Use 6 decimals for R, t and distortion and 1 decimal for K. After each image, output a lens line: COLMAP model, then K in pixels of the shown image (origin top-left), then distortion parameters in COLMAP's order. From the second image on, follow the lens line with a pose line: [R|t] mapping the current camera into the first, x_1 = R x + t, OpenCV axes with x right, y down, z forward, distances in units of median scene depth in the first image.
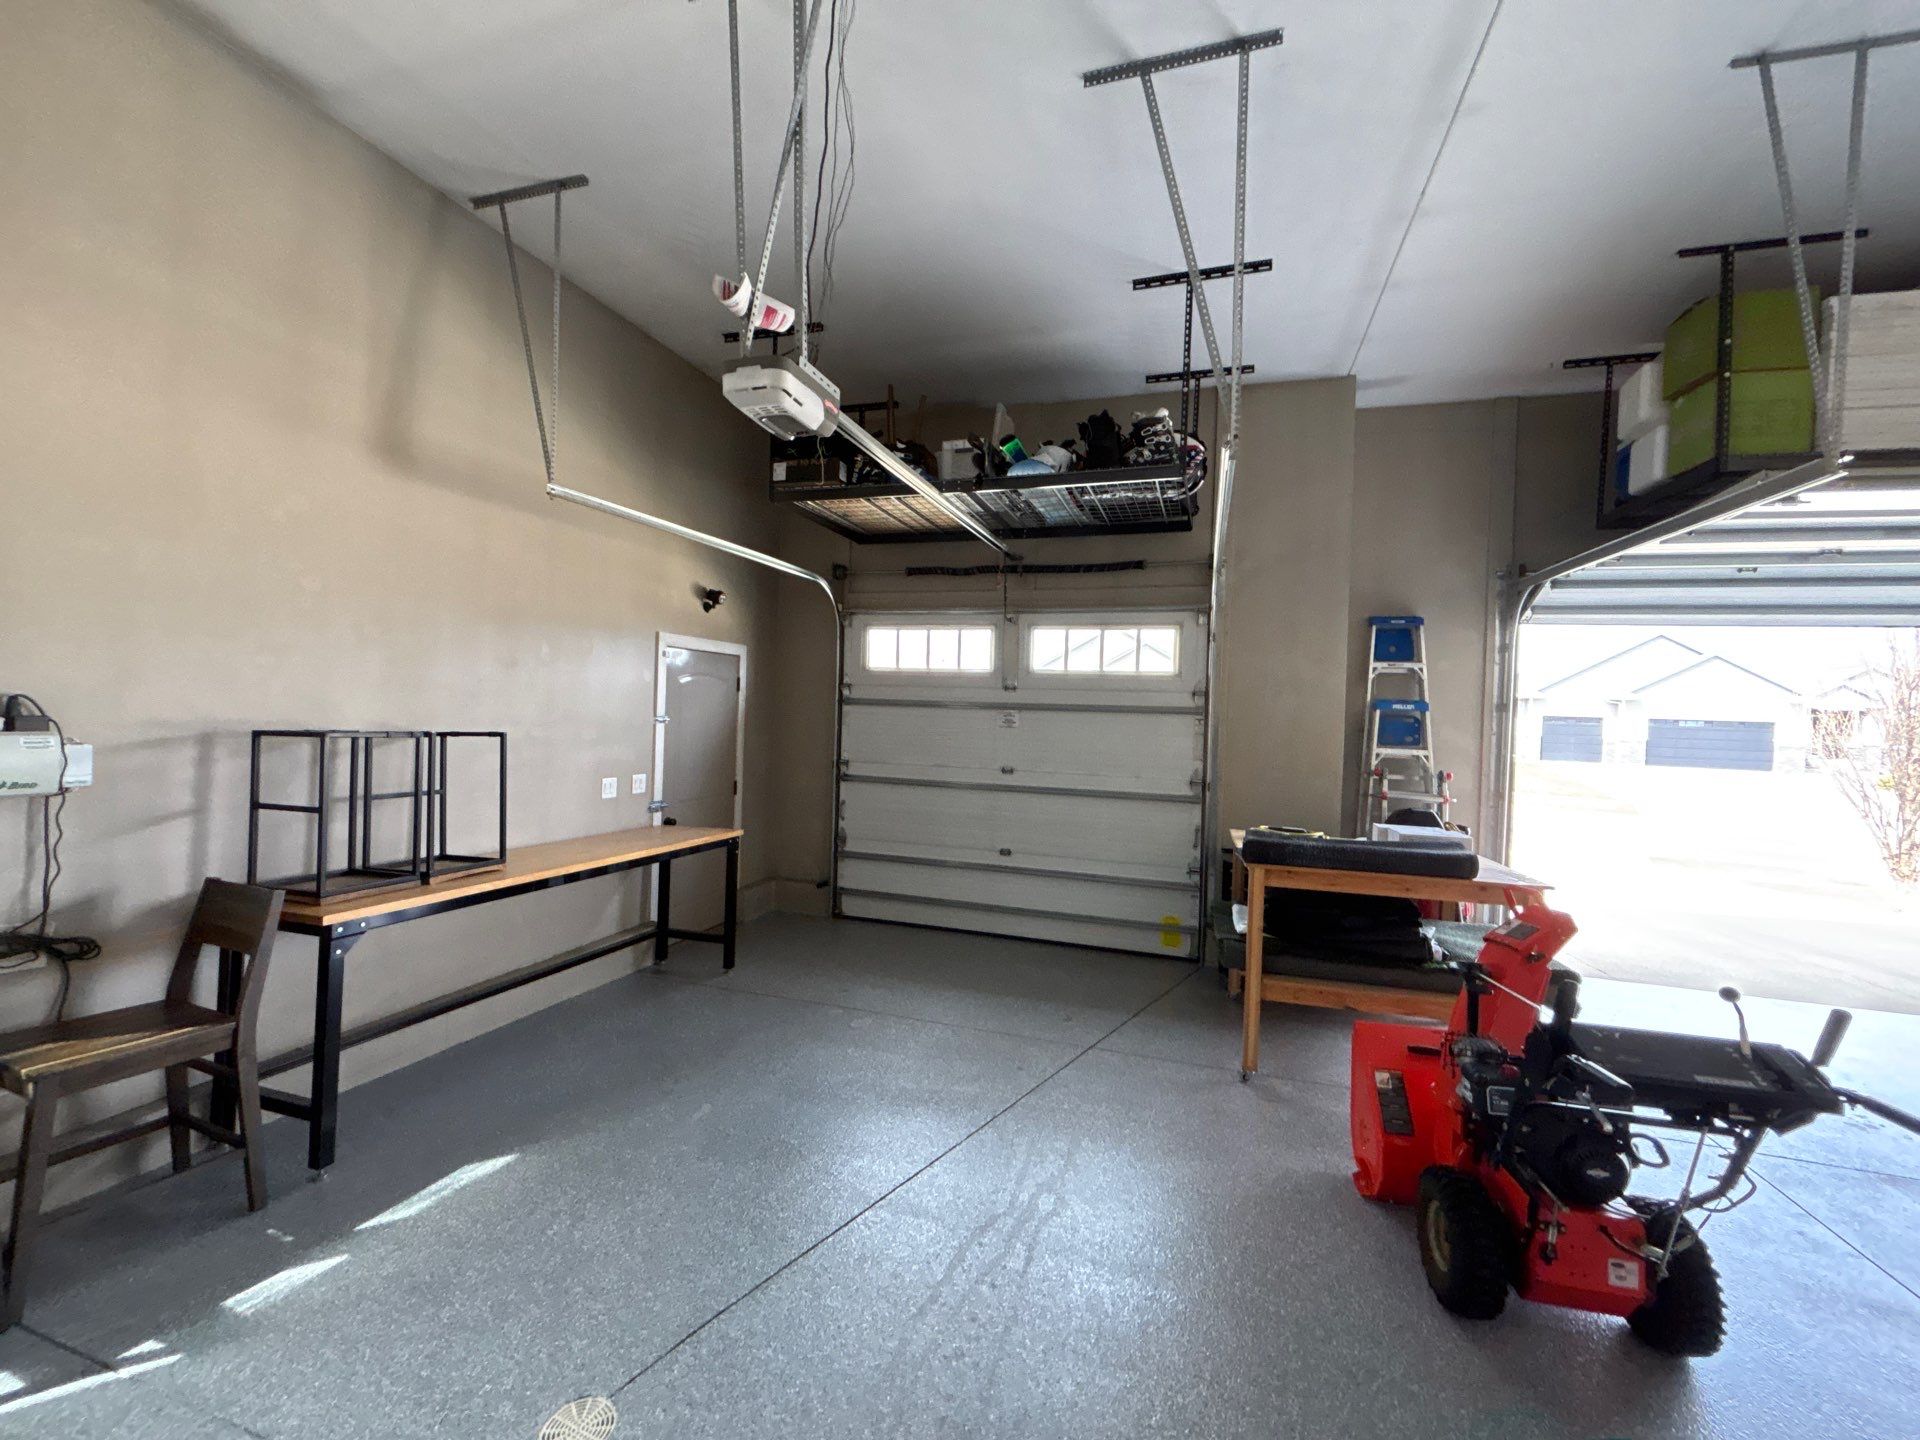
lens RADIAL K [[772.5, 0, 956.0], [0, 772.5, 713.2], [0, 0, 1]] dist [-0.000281, 0.000048]
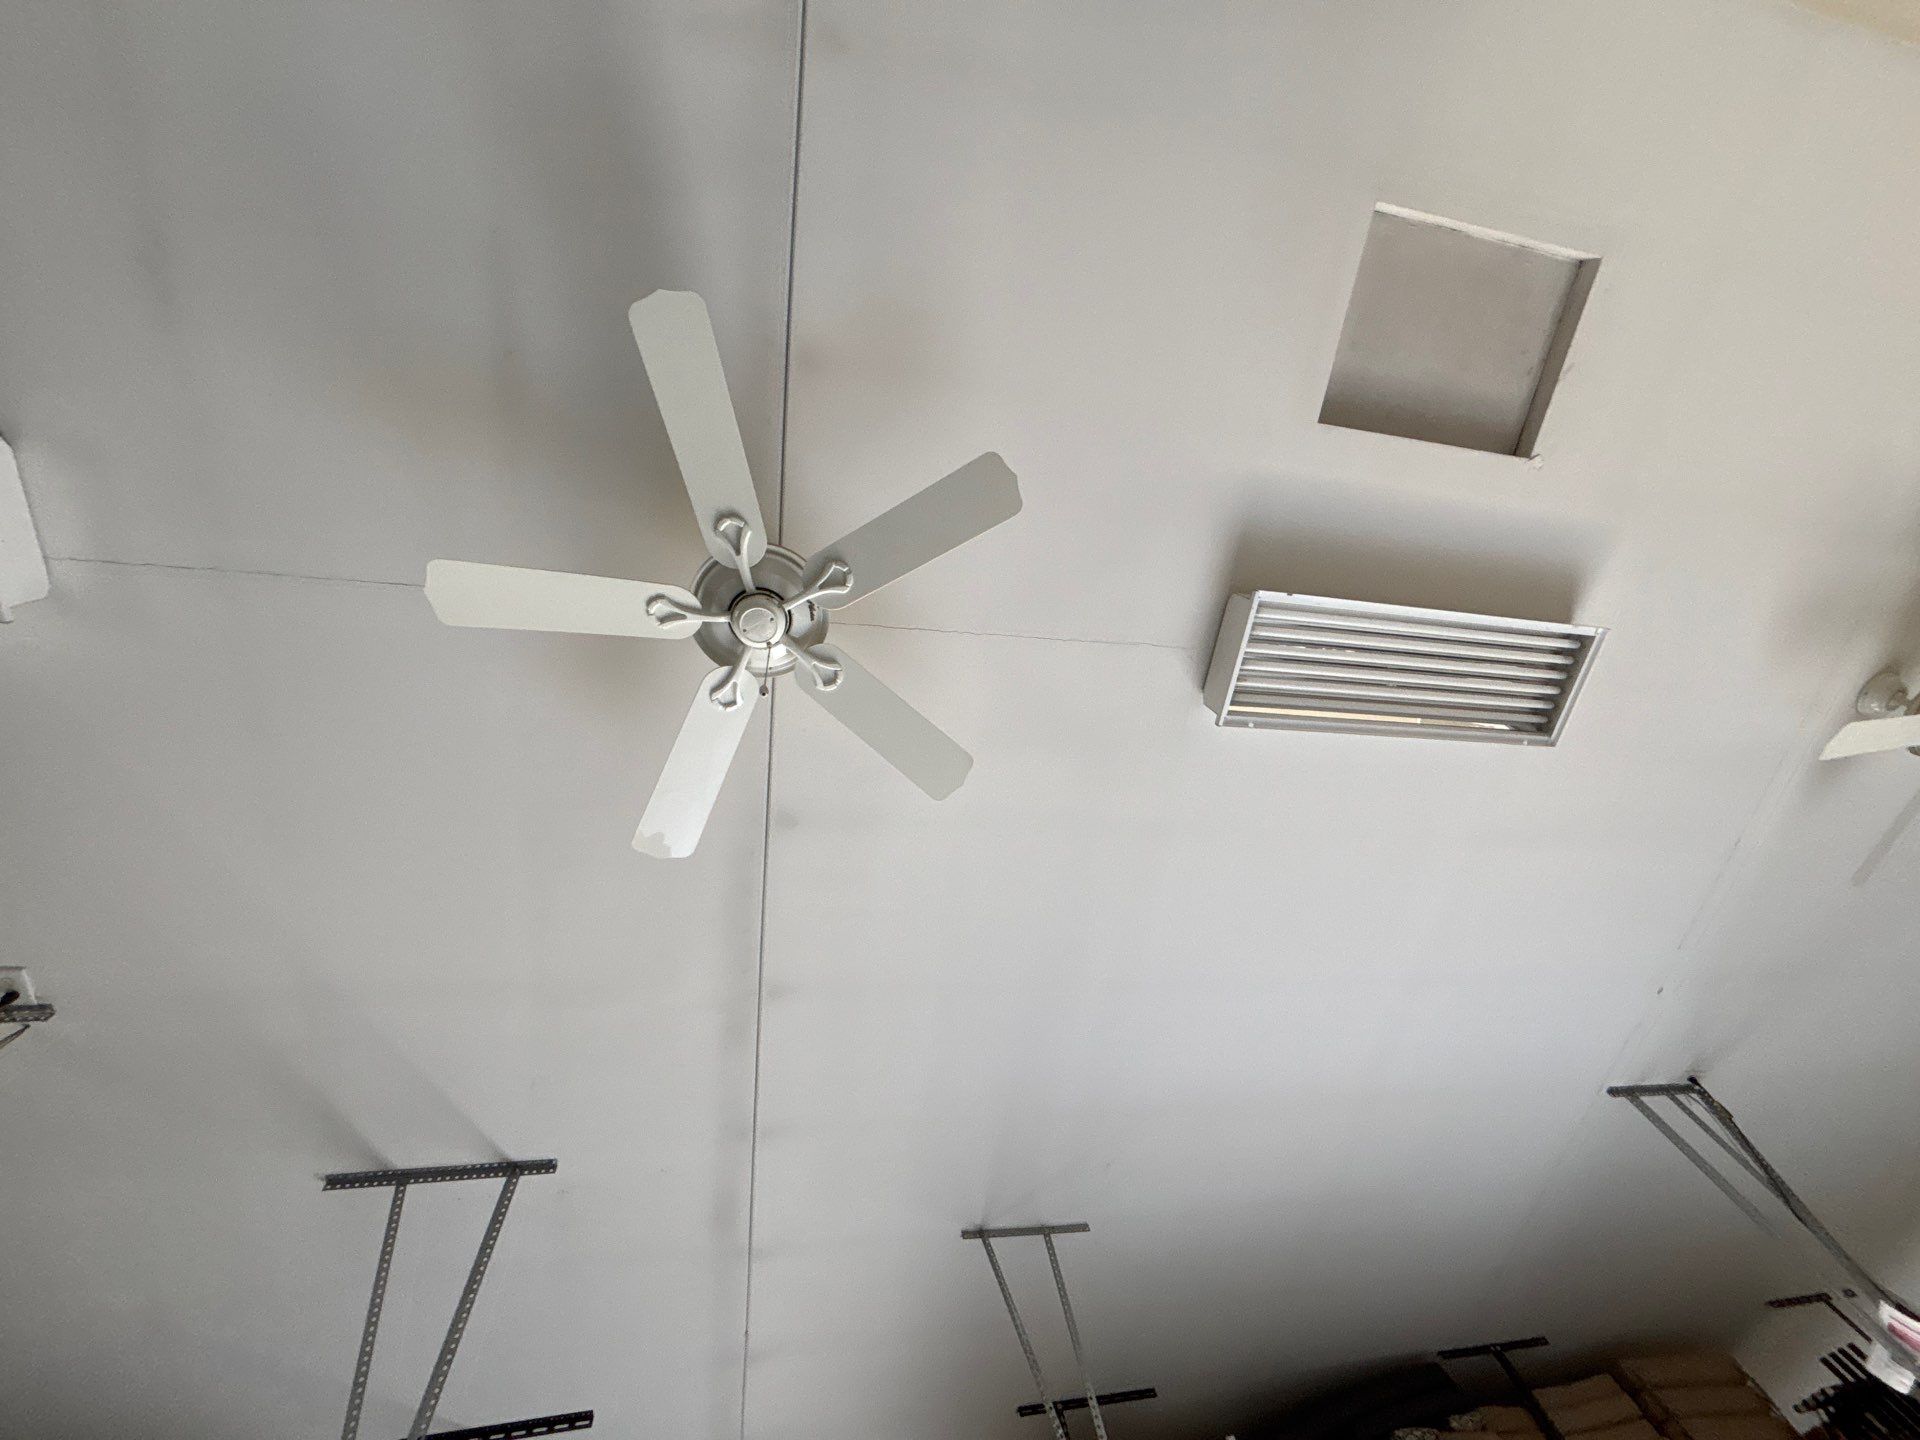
lens RADIAL K [[772.5, 0, 963.2], [0, 772.5, 717.4], [0, 0, 1]] dist [-0.000281, 0.000048]
pose [[0.881063, 0.322722, 0.345800, 0.229608], [0.214252, 0.379483, -0.900049, -0.059979], [-0.421691, 0.867089, 0.265204, 0.012696]]
